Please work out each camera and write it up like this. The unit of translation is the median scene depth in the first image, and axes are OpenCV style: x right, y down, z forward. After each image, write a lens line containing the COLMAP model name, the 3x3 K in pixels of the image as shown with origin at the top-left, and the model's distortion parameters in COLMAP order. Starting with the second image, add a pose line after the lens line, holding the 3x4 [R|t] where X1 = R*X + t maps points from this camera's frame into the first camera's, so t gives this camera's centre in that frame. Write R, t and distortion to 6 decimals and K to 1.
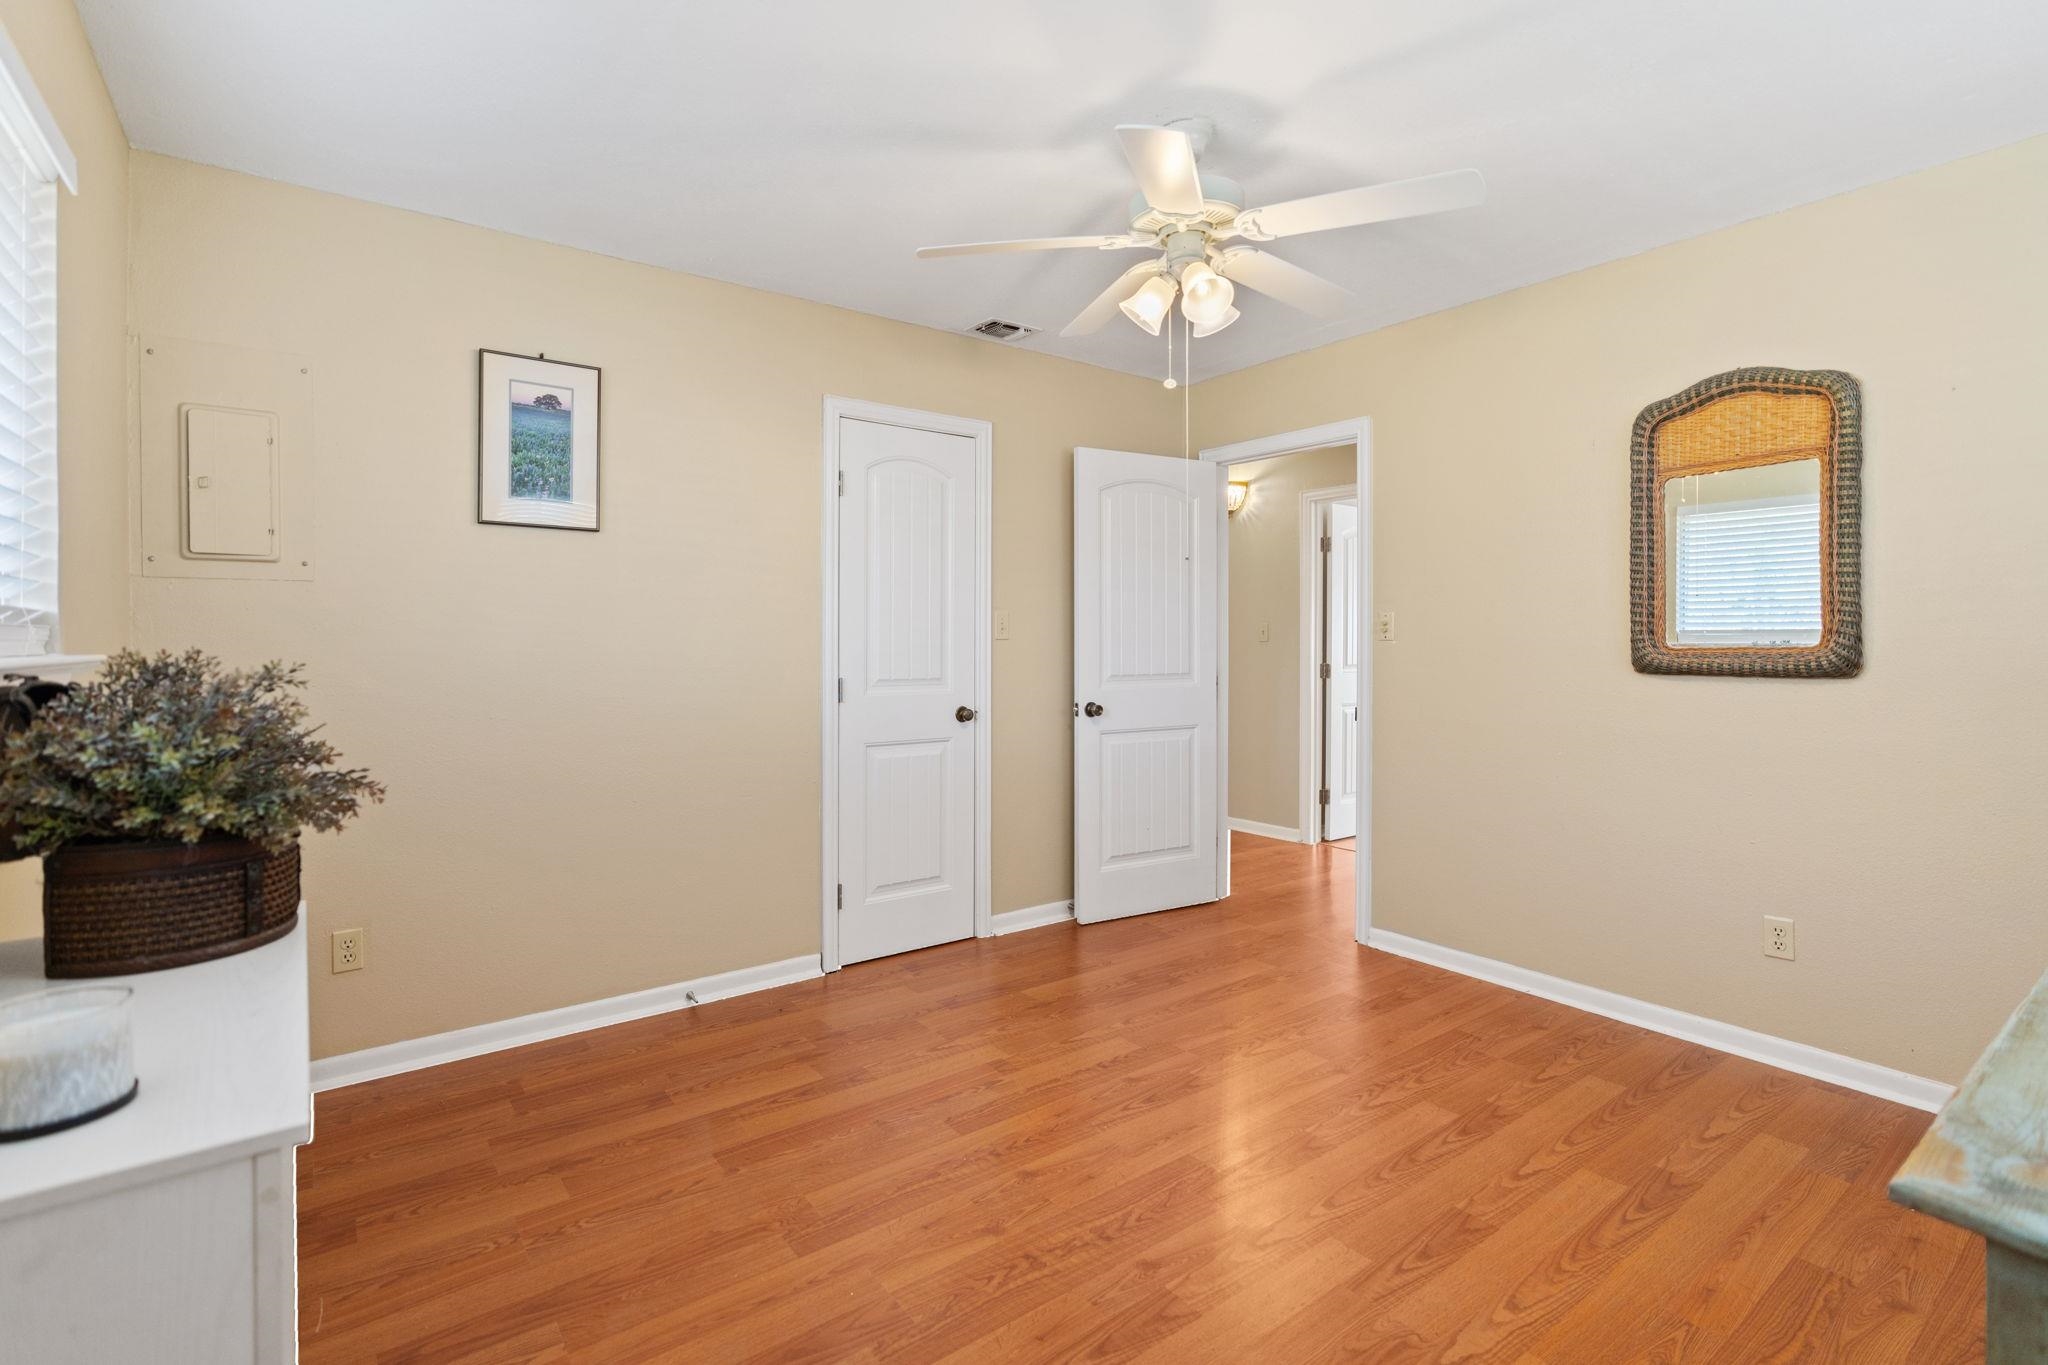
lens RADIAL K [[928.2, 0, 1008.5], [0, 928.2, 659.8], [0, 0, 1]] dist [-0.004057, 0.000933]
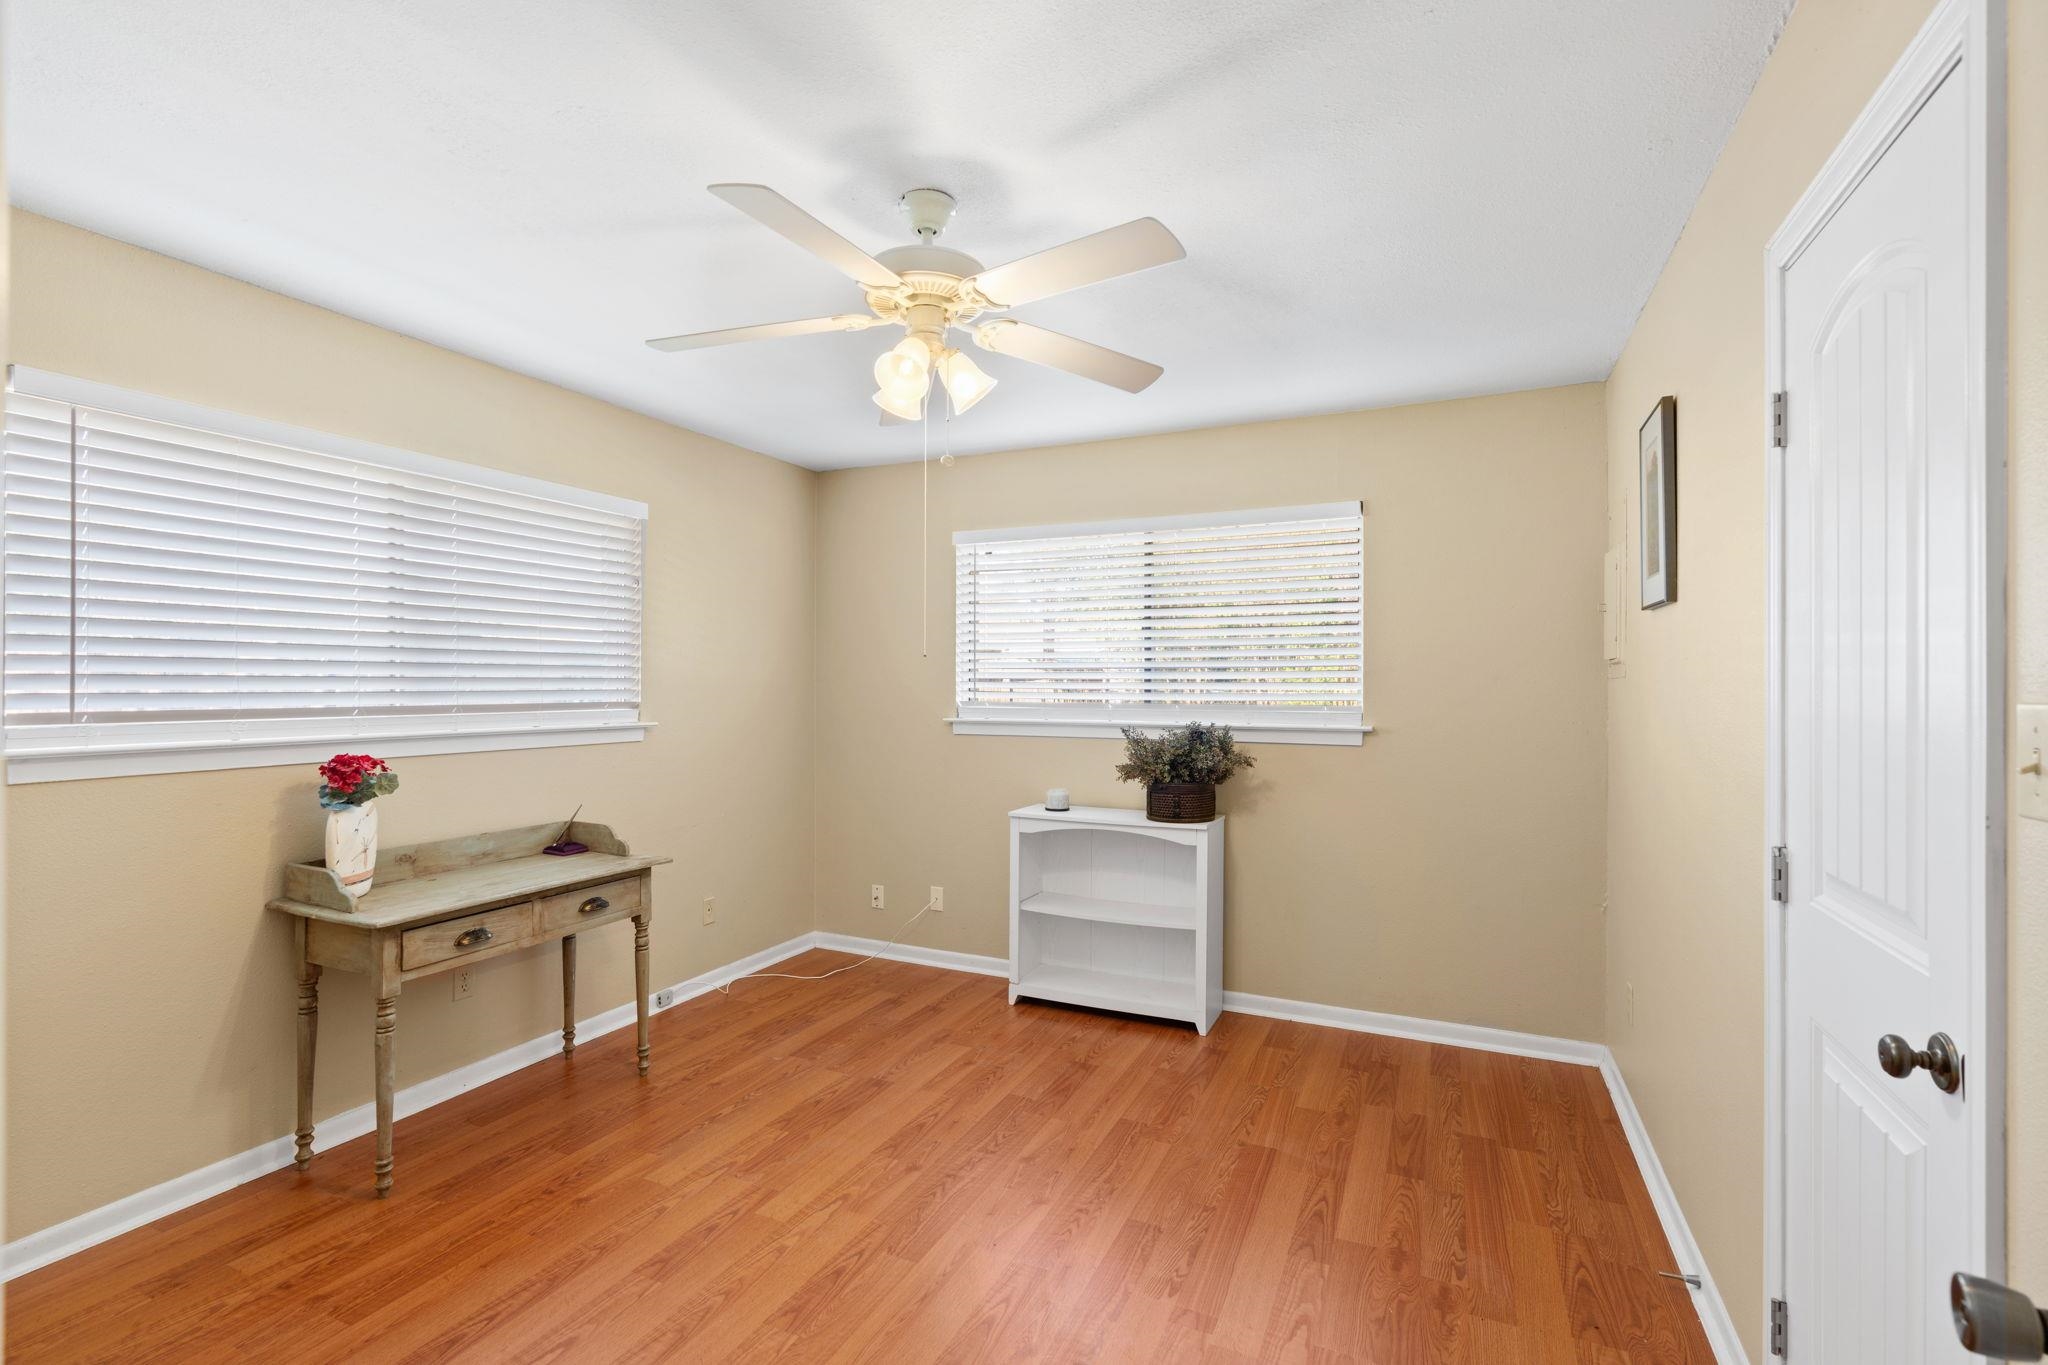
lens RADIAL K [[928.2, 0, 1008.5], [0, 928.2, 659.8], [0, 0, 1]] dist [-0.004057, 0.000933]
pose [[-0.880353, -0.014798, -0.474087, 0.561027], [-0.012035, 0.999888, -0.008862, -0.094912], [0.474166, -0.002096, -0.880433, 1.838065]]
